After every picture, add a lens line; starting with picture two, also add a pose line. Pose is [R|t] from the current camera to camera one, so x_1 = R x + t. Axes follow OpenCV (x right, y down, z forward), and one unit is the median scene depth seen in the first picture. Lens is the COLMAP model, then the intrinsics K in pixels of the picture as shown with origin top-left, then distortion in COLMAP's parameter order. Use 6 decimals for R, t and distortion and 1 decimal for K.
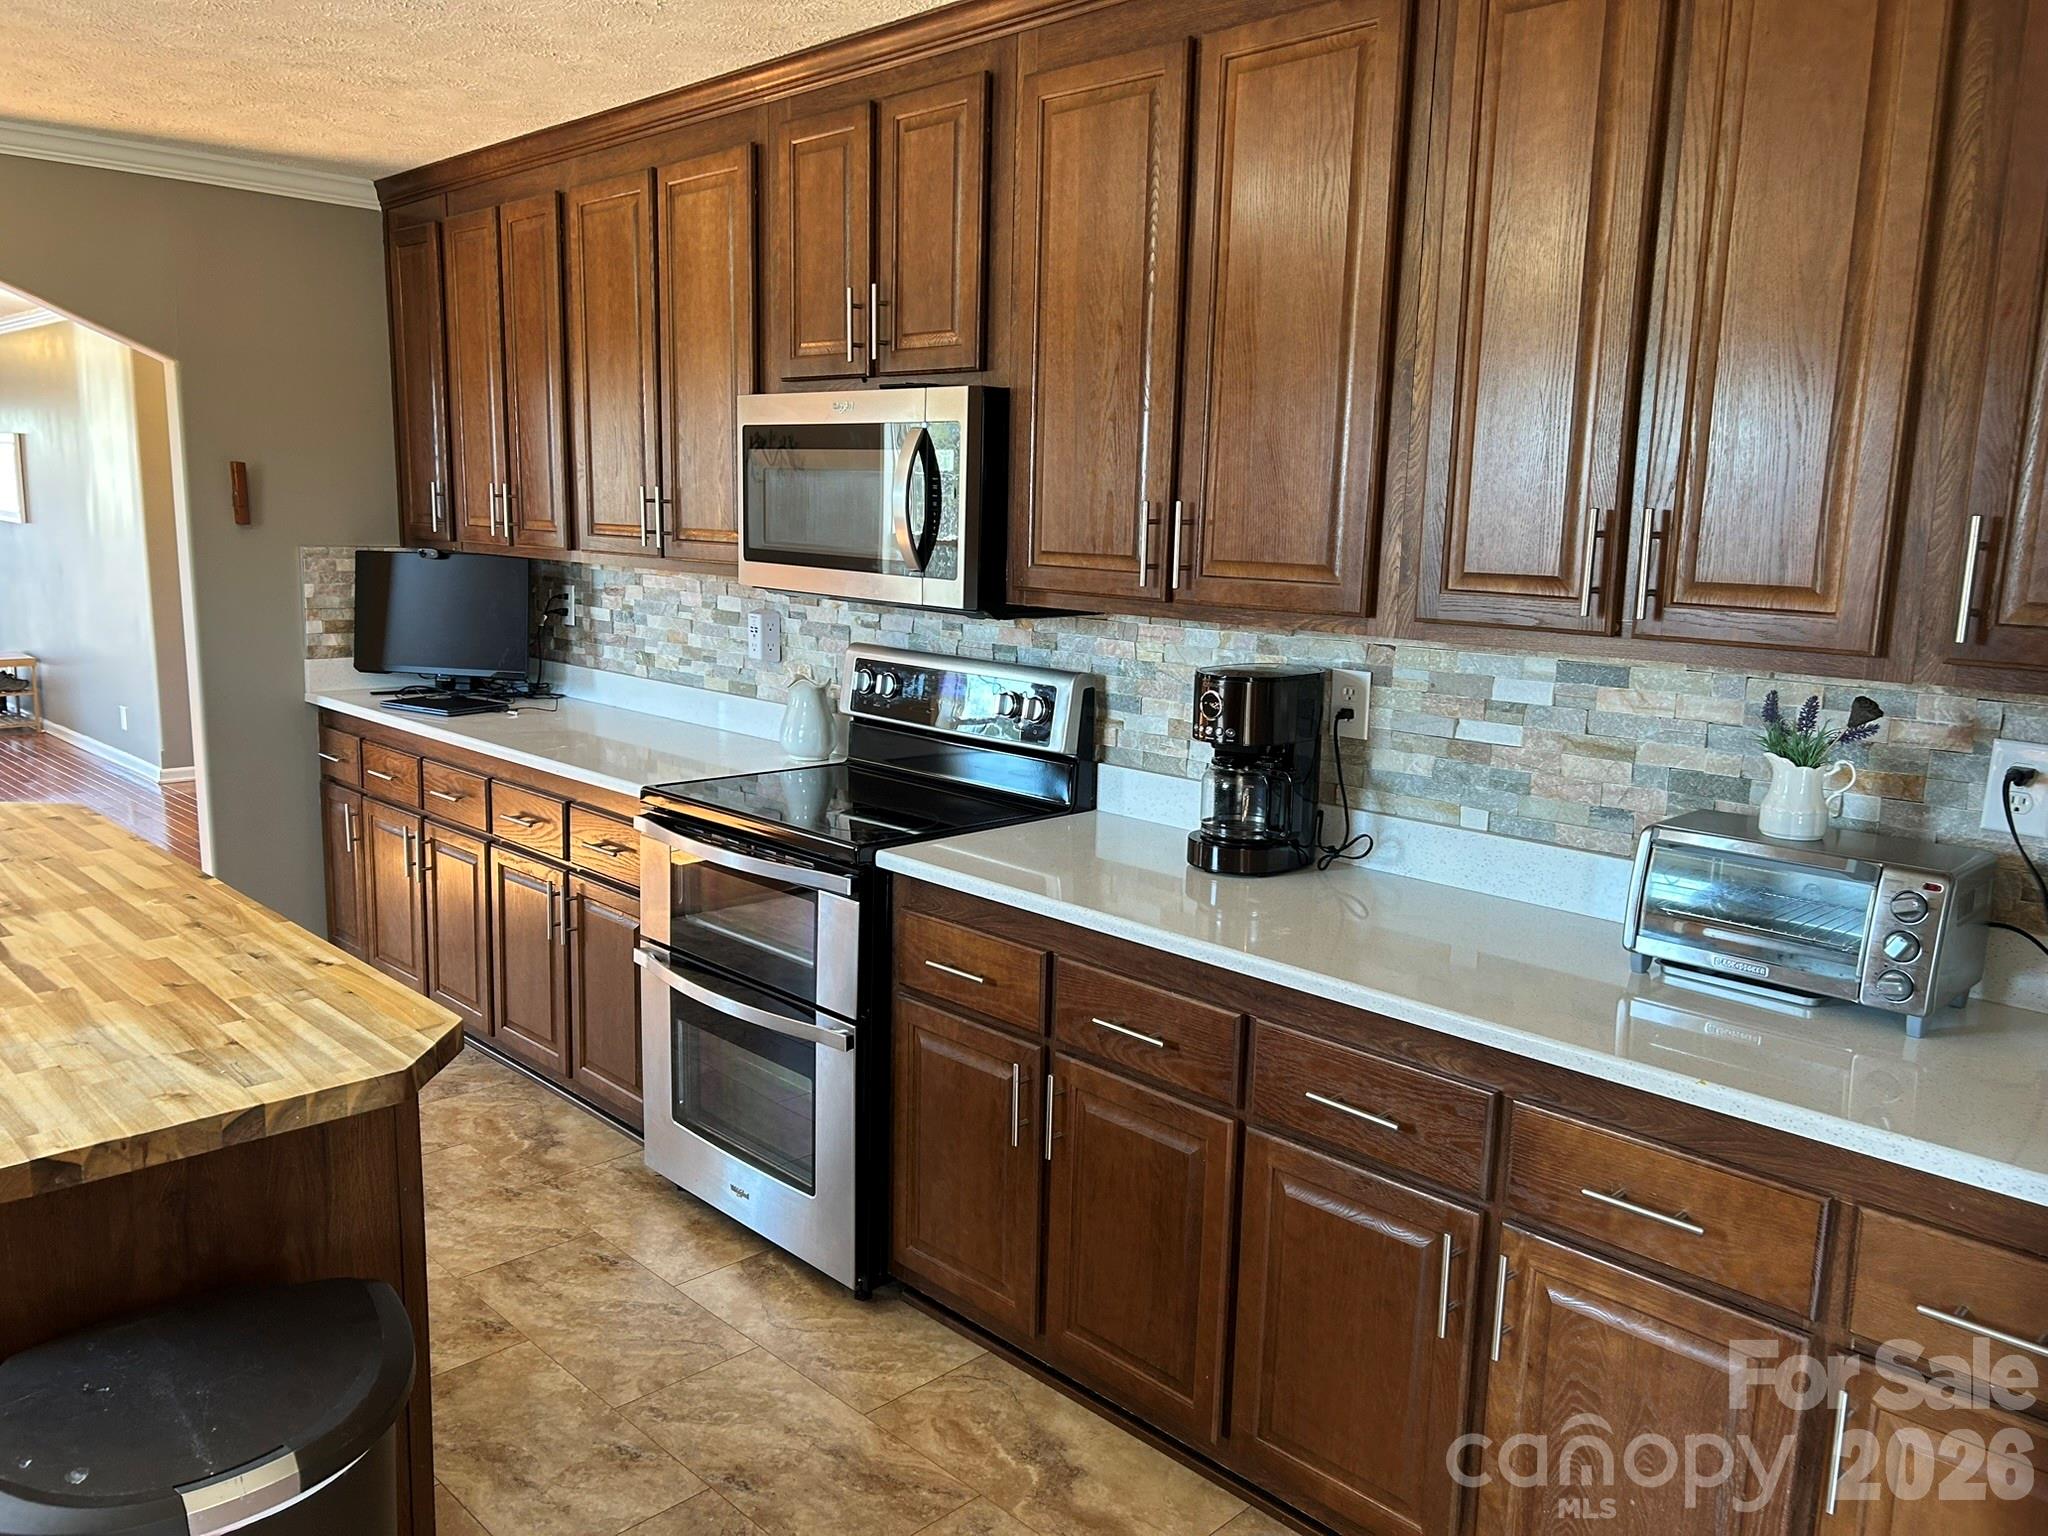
lens RADIAL K [[1540.8, 0, 1019.6], [0, 1540.8, 782.0], [0, 0, 1]] dist [0.053620, -0.054232]
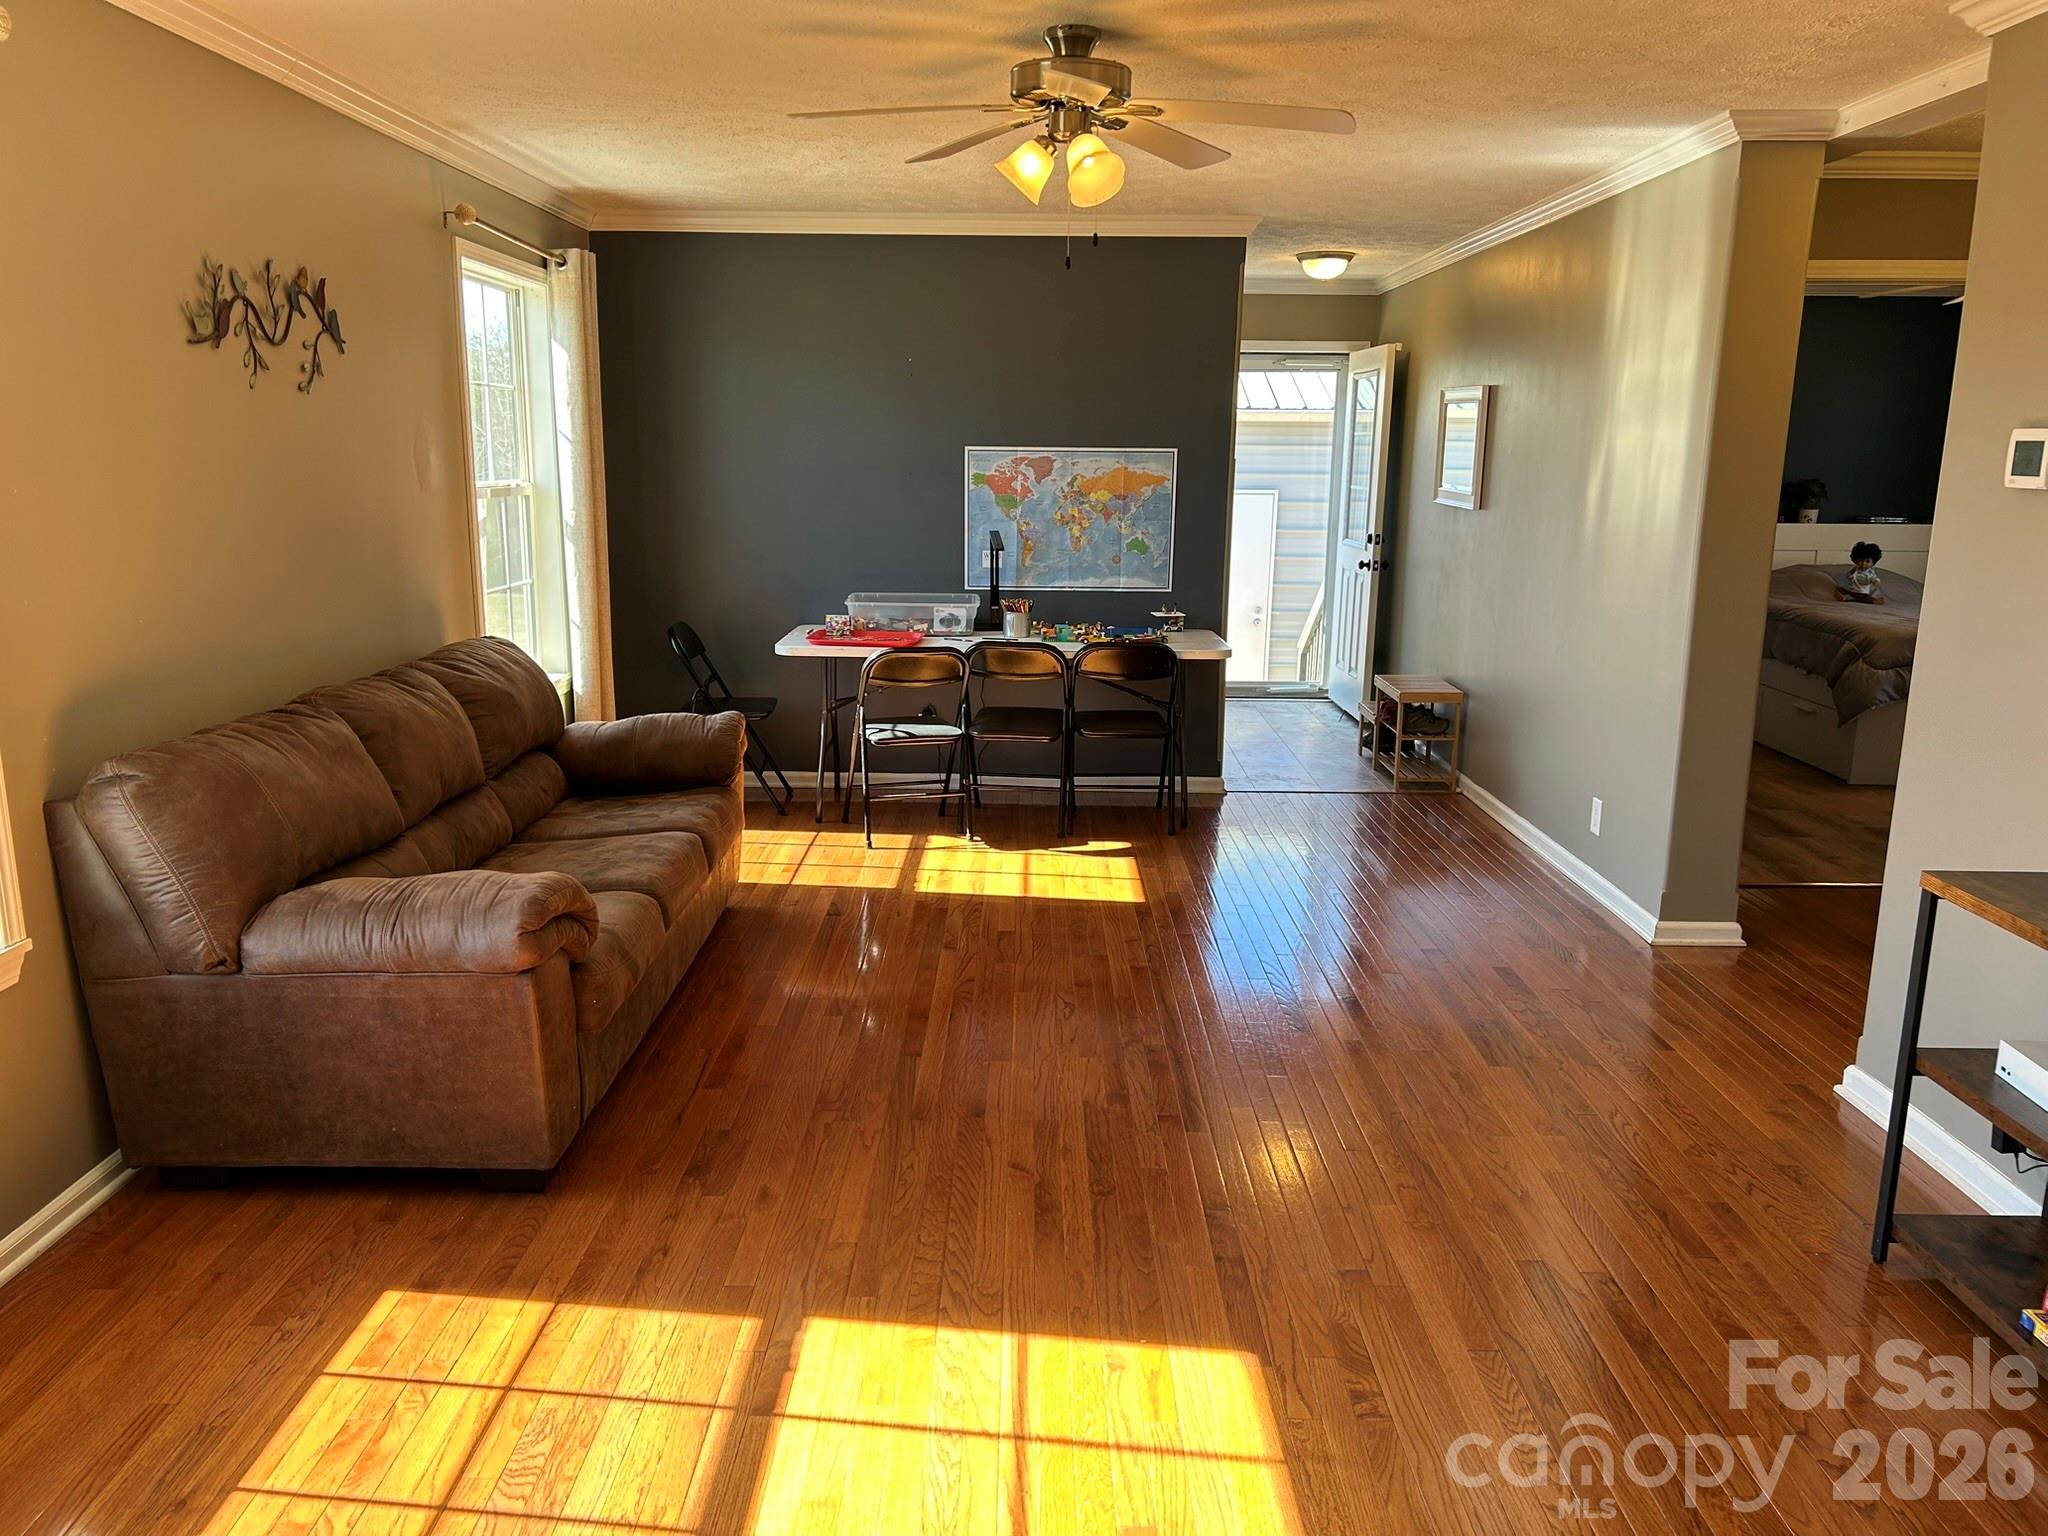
lens RADIAL K [[1540.8, 0, 1019.6], [0, 1540.8, 782.0], [0, 0, 1]] dist [0.053620, -0.054232]
pose [[0.707816, 0.132499, -0.693859, -0.729208], [-0.116939, 0.990677, 0.069888, -0.176830], [0.696650, 0.031671, 0.716712, 0.903478]]
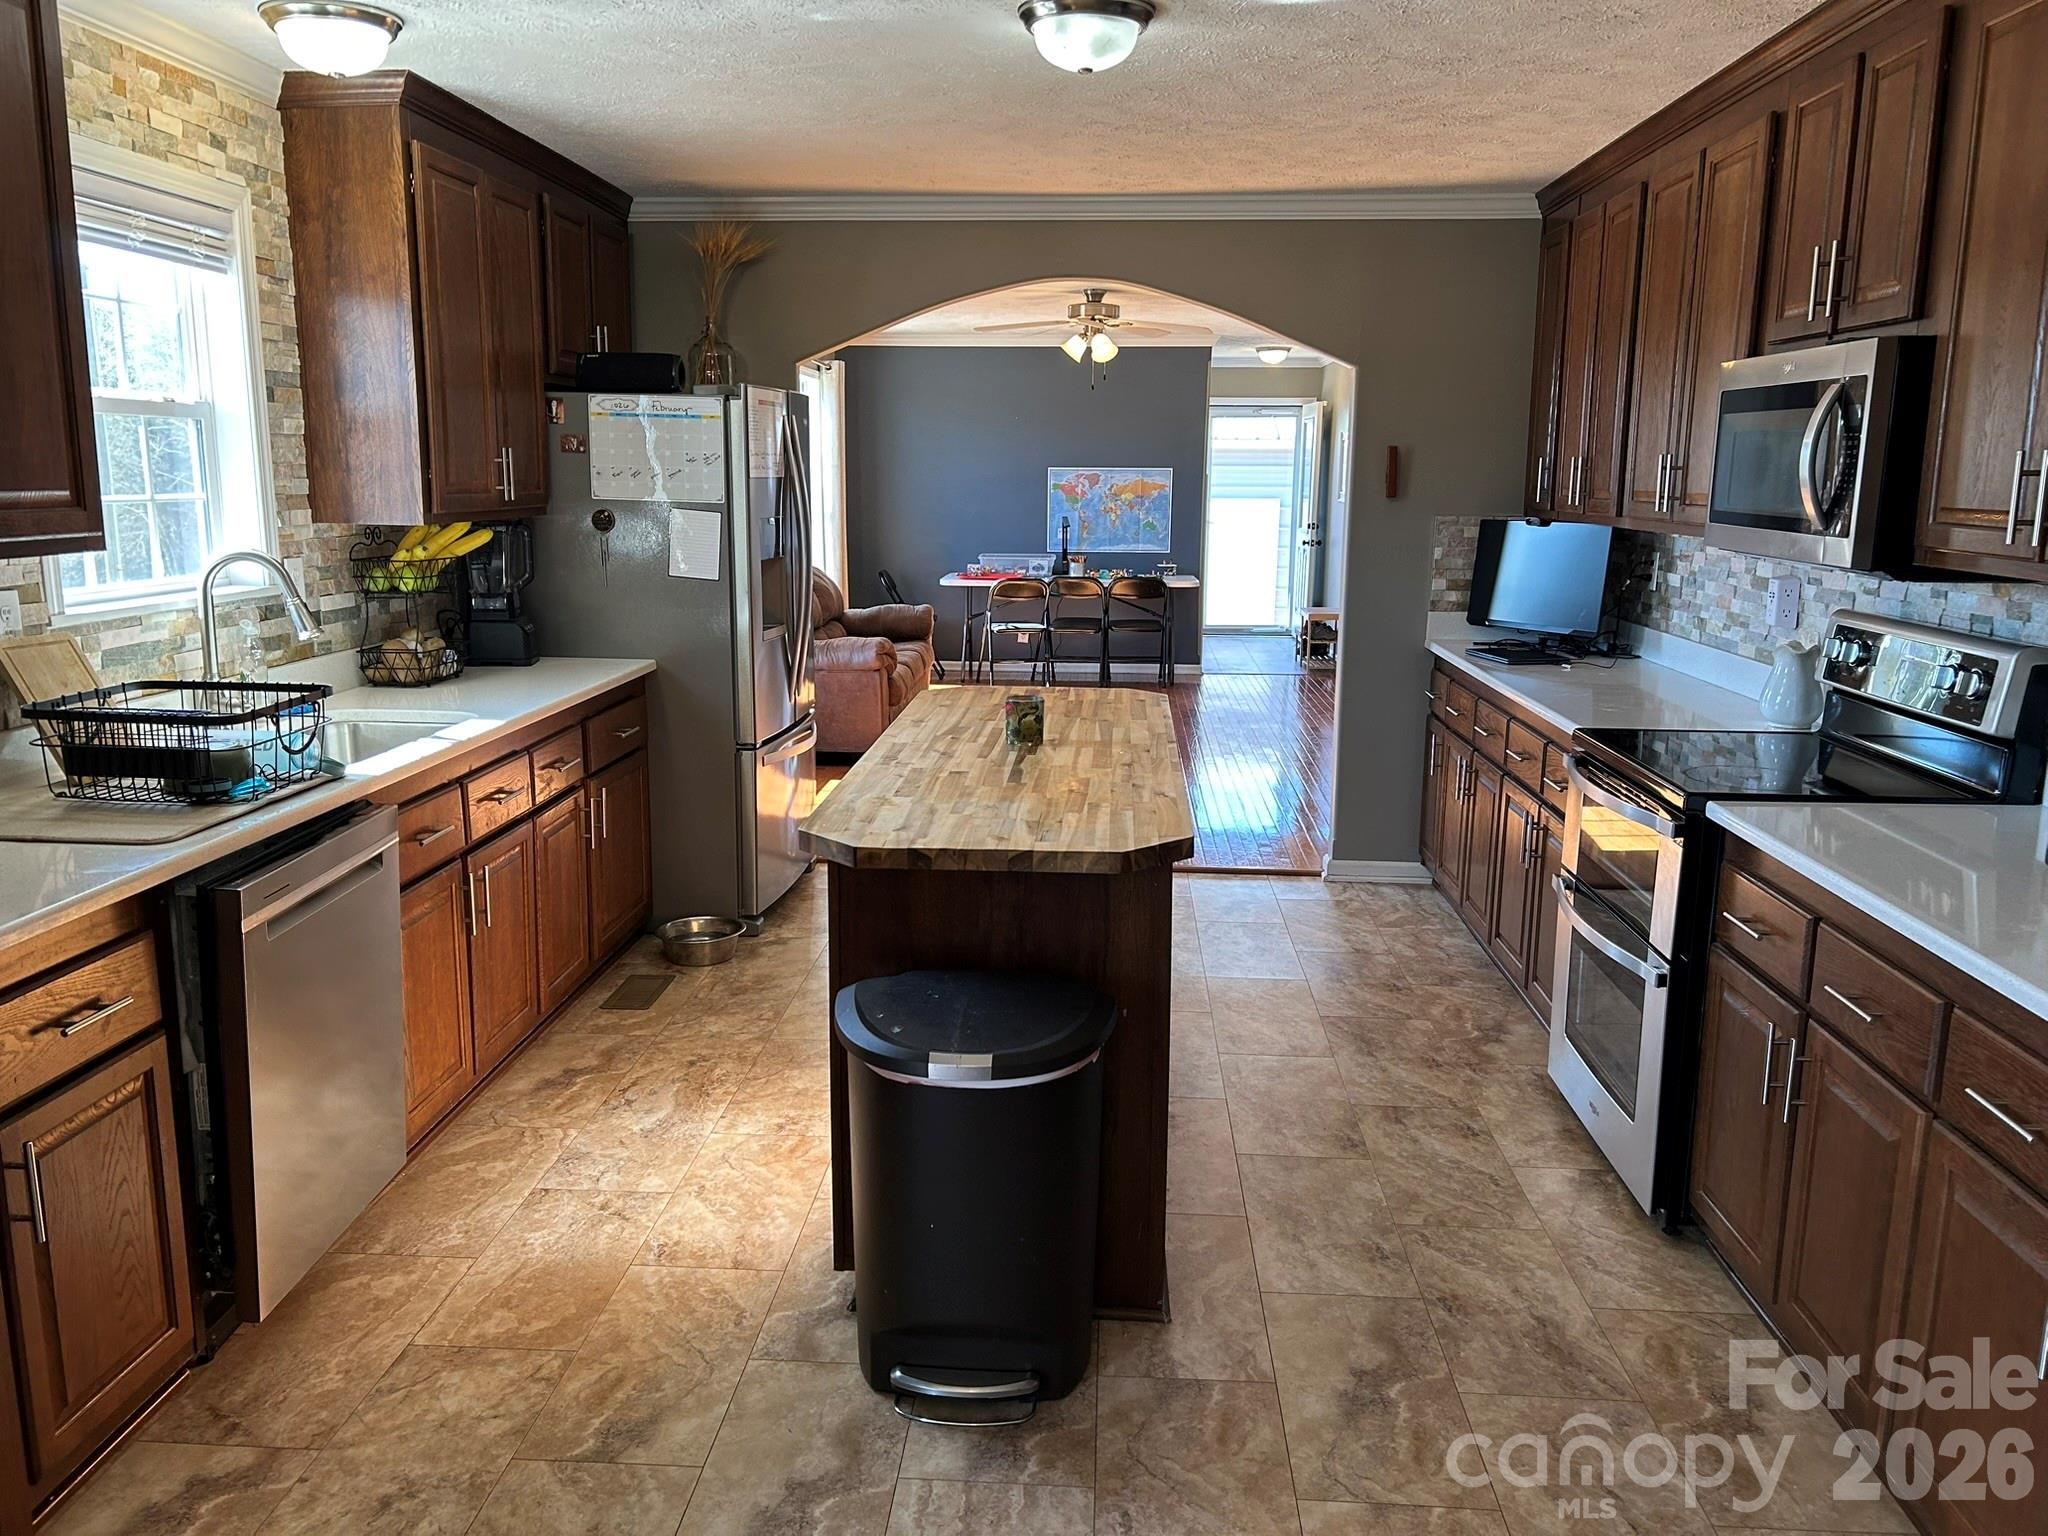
lens RADIAL K [[1540.8, 0, 1019.6], [0, 1540.8, 782.0], [0, 0, 1]] dist [0.053620, -0.054232]
pose [[0.668114, 0.128080, -0.732952, 0.304749], [-0.121237, 0.990648, 0.062599, 0.019910], [0.734115, 0.047038, 0.677394, -0.033968]]
